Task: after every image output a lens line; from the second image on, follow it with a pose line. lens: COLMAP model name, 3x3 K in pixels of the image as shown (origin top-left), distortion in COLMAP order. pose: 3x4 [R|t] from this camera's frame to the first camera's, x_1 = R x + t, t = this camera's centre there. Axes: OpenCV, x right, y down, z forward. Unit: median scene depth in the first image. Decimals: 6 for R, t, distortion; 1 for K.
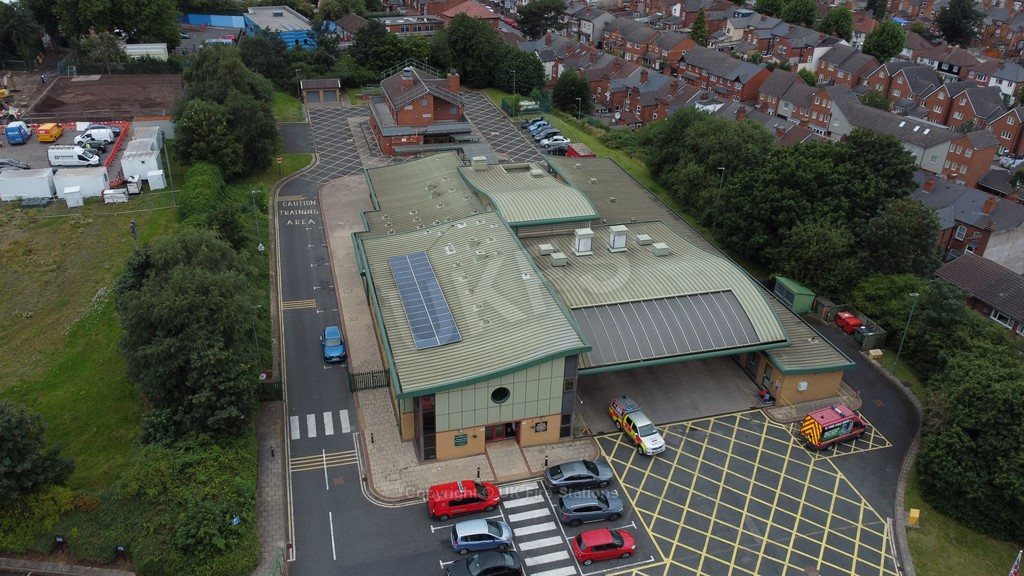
lens RADIAL K [[775.9, 0, 512.7], [0, 775.9, 287.0], [0, 0, 1]] dist [0.008378, -0.011677]
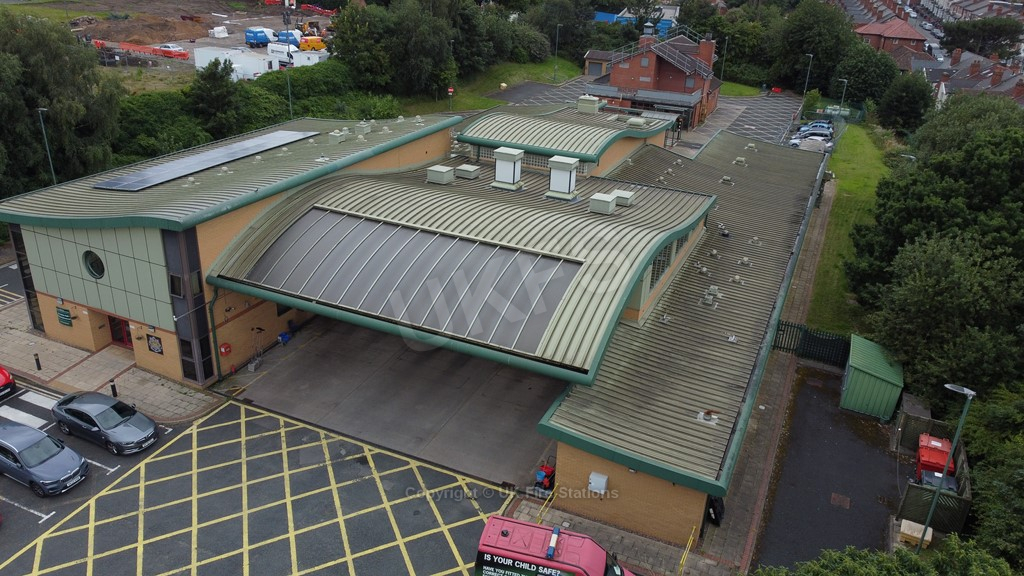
lens RADIAL K [[775.9, 0, 511.0], [0, 775.9, 285.3], [0, 0, 1]] dist [0.008378, -0.011677]
pose [[0.764829, 0.269076, -0.585350, 0.485351], [-0.324460, 0.945837, 0.010841, 0.024690], [0.556563, 0.181632, 0.810708, 0.493477]]
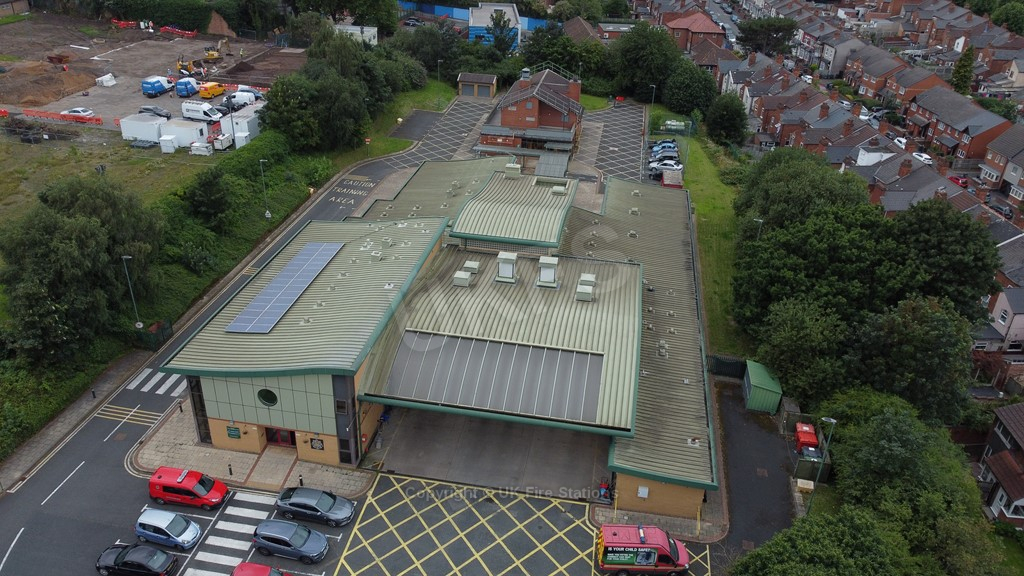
lens RADIAL K [[775.9, 0, 511.3], [0, 775.9, 287.2], [0, 0, 1]] dist [0.008378, -0.011677]
pose [[0.902975, 0.208935, -0.375477, 0.431061], [-0.214207, 0.976382, 0.028170, -0.060691], [0.372494, 0.054993, 0.926404, 0.169629]]
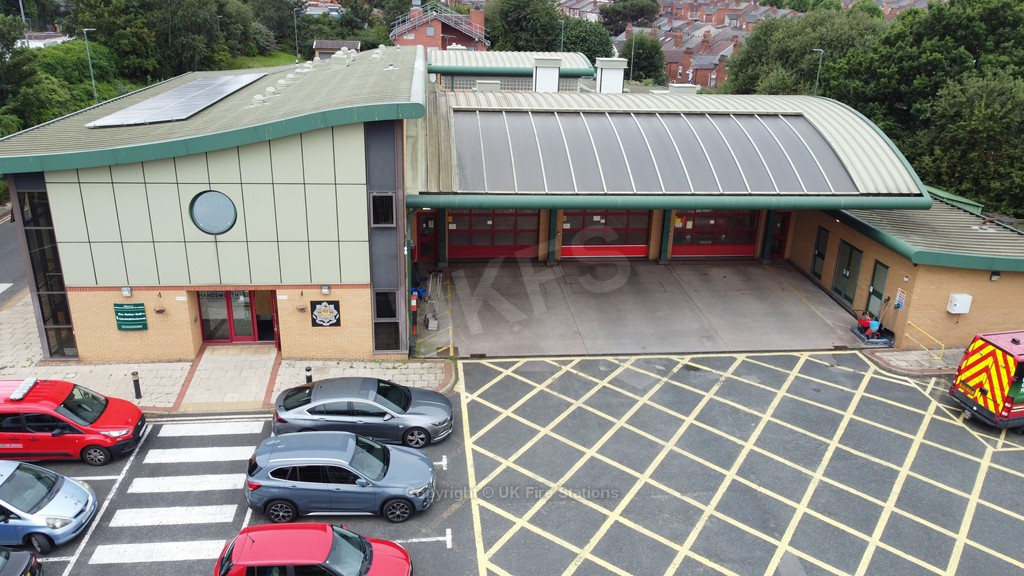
lens RADIAL K [[775.9, 0, 512.5], [0, 775.9, 285.3], [0, 0, 1]] dist [0.008378, -0.011677]
pose [[0.985574, 0.059811, -0.158321, 0.163947], [-0.080747, 0.988312, -0.129299, 0.165624], [0.148737, 0.140218, 0.978885, 0.451288]]
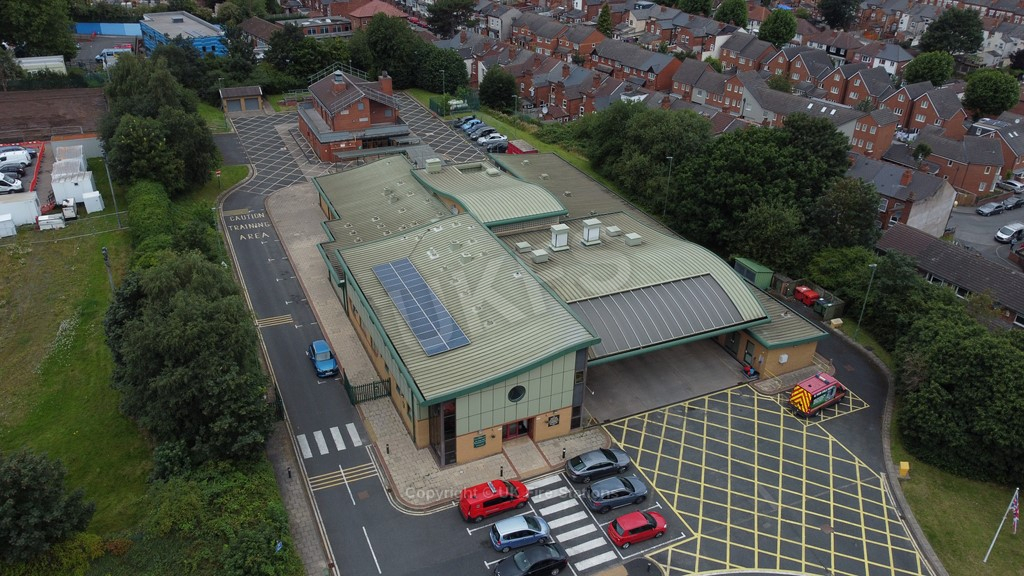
lens RADIAL K [[775.9, 0, 513.2], [0, 775.9, 286.5], [0, 0, 1]] dist [0.008378, -0.011677]
pose [[0.988541, -0.076098, 0.130365, -0.106090], [0.075330, 0.997100, 0.010819, -0.008956], [-0.130810, -0.000875, 0.991407, -0.006209]]
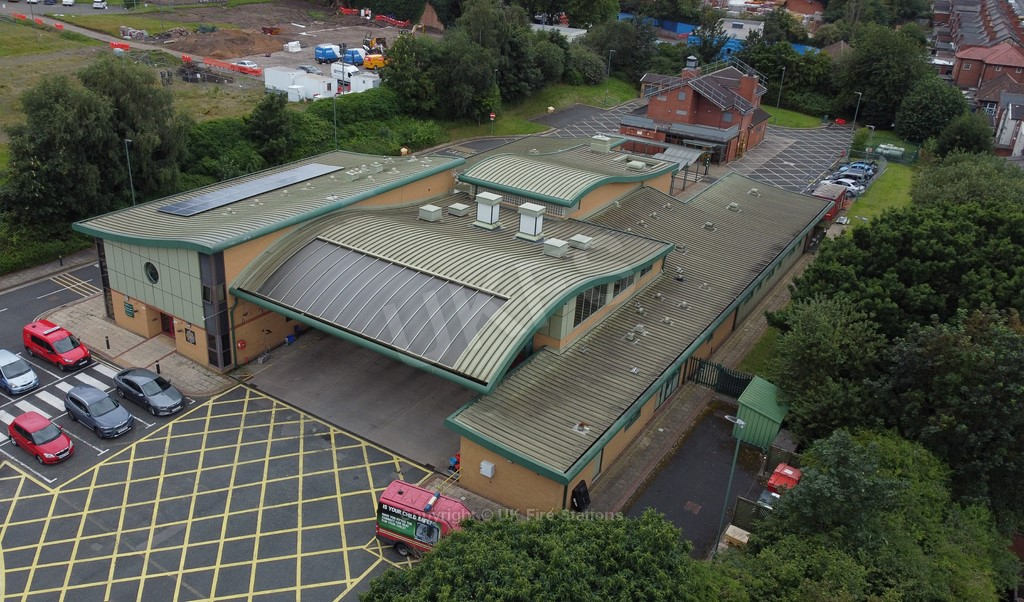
lens RADIAL K [[842.7, 0, 465.8], [0, 842.7, 286.8], [0, 0, 1]] dist [0.012205, -0.018871]
pose [[0.639971, 0.314209, -0.701220, 0.662102], [-0.385766, 0.920614, 0.060447, -0.030777], [0.664546, 0.231822, 0.710378, 0.417326]]
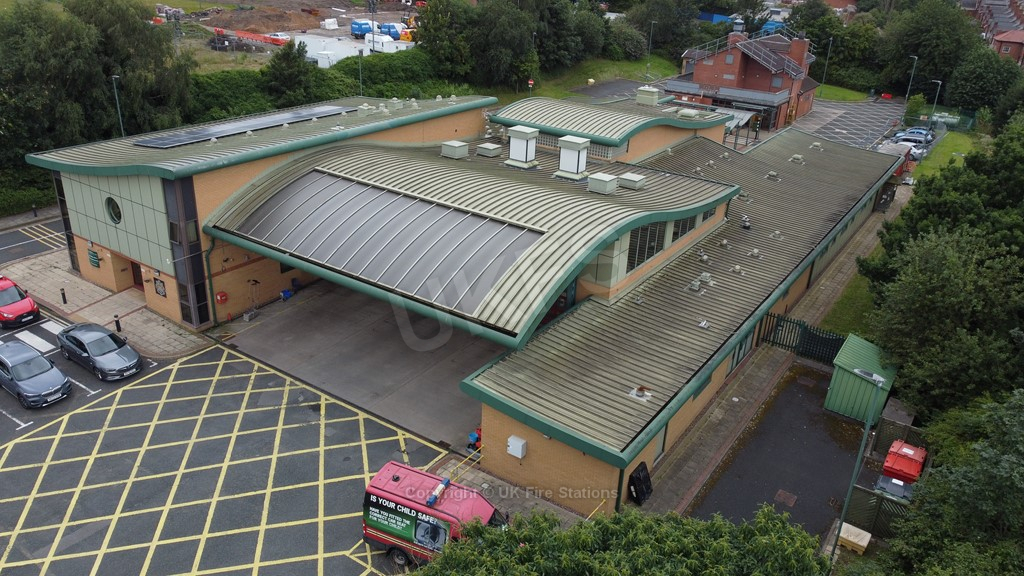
lens RADIAL K [[775.9, 0, 510.7], [0, 775.9, 284.6], [0, 0, 1]] dist [0.008378, -0.011677]
pose [[0.641098, 0.315027, -0.699823, 0.561490], [-0.387043, 0.920131, 0.059635, 0.011964], [0.662715, 0.232630, 0.711823, 0.554527]]
